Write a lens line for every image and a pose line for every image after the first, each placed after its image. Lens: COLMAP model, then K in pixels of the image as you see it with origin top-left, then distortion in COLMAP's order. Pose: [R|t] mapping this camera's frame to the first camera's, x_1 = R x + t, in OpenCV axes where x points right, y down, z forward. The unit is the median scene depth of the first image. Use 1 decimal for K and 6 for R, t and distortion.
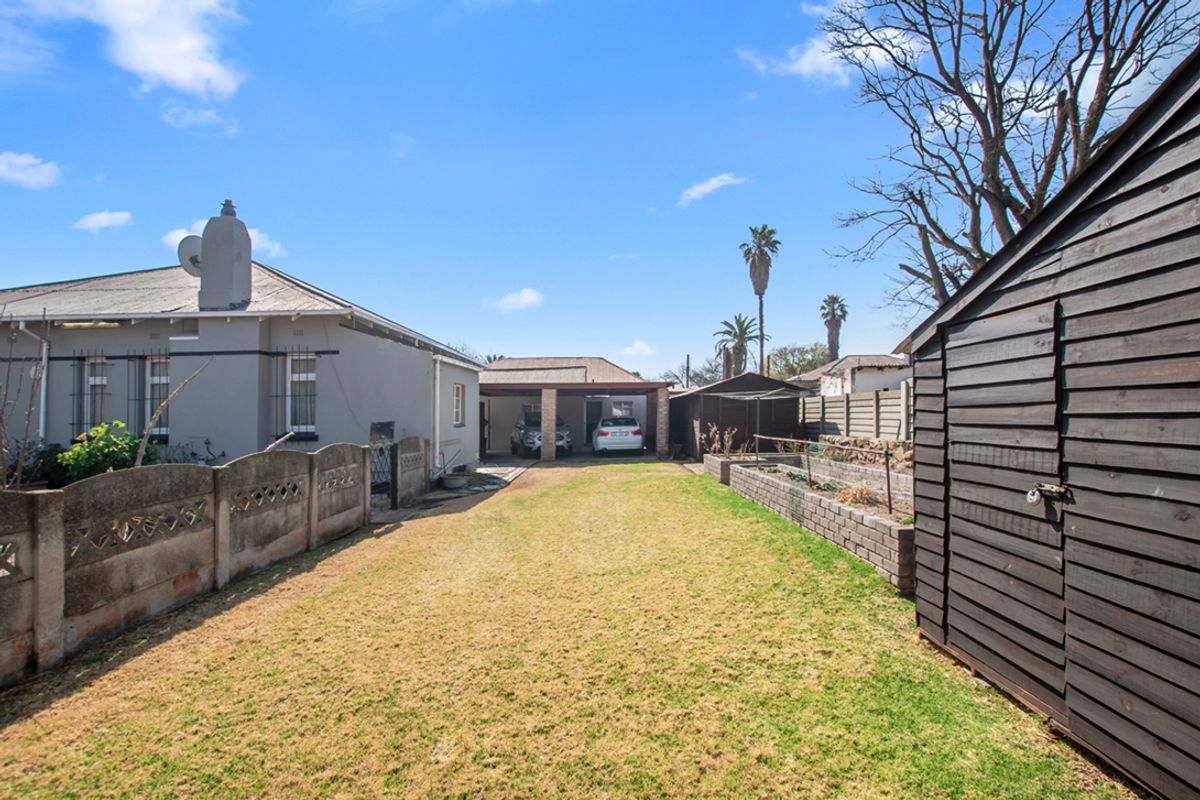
lens RADIAL K [[547.8, 0, 601.7], [0, 547.8, 395.8], [0, 0, 1]] dist [-0.005452, -0.000373]
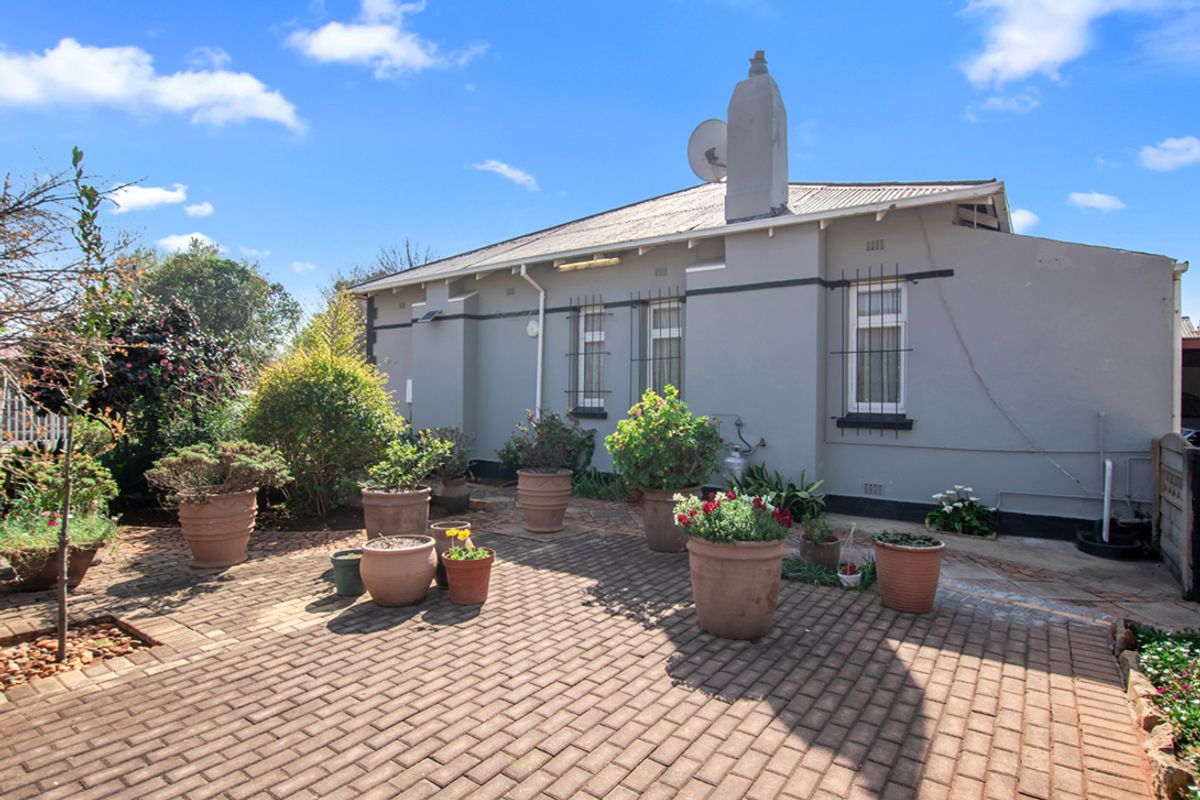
lens RADIAL K [[612.9, 0, 603.0], [0, 612.9, 398.9], [0, 0, 1]] dist [0.003830, 0.000224]
pose [[0.824742, 0.028782, -0.564776, -0.420791], [-0.004927, 0.999032, 0.043717, 0.022979], [0.565488, -0.033272, 0.824085, 0.286083]]
